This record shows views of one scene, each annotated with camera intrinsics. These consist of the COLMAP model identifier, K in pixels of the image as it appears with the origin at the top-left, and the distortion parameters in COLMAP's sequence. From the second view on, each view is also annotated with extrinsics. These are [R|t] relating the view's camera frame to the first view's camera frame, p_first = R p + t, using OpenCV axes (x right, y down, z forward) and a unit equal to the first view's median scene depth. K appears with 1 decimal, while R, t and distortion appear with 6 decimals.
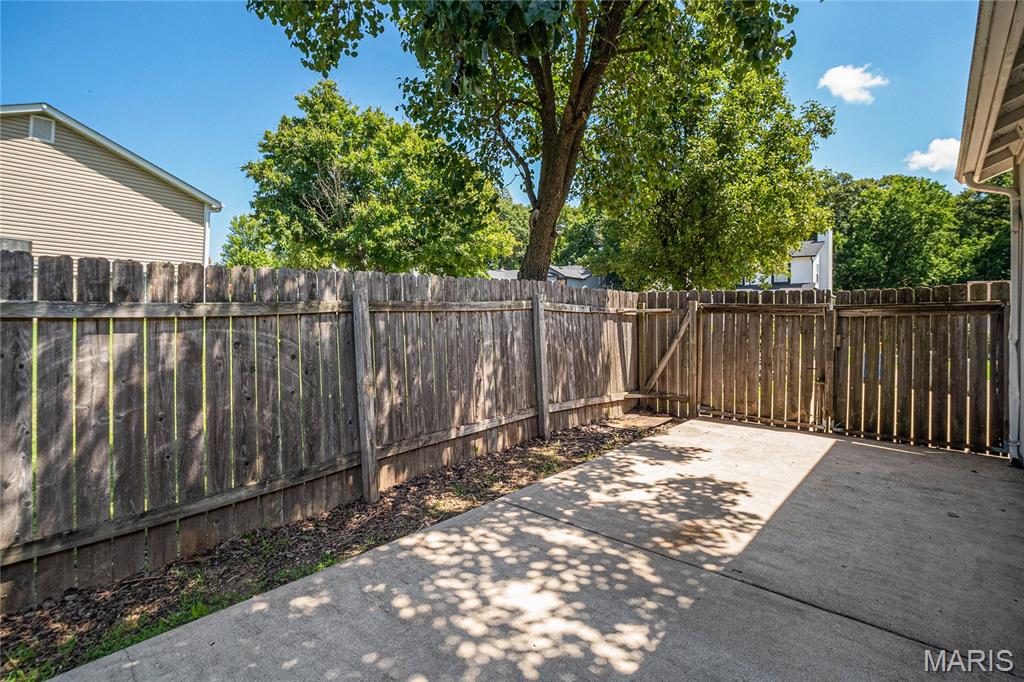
lens RADIAL K [[459.6, 0, 526.8], [0, 459.6, 330.1], [0, 0, 1]] dist [-0.003606, -0.000404]
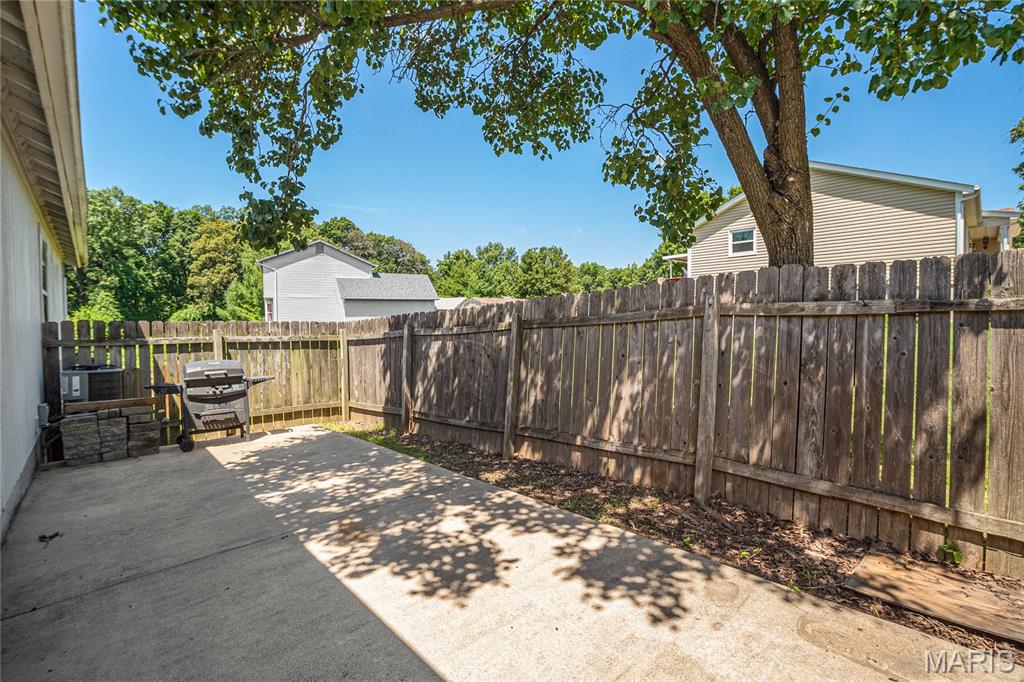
lens RADIAL K [[459.6, 0, 526.8], [0, 459.6, 330.1], [0, 0, 1]] dist [-0.003606, -0.000404]
pose [[-0.067334, -0.005326, -0.997716, 1.275294], [-0.008243, 0.999955, -0.004781, -0.033977], [0.997696, 0.007902, -0.067374, 1.327884]]
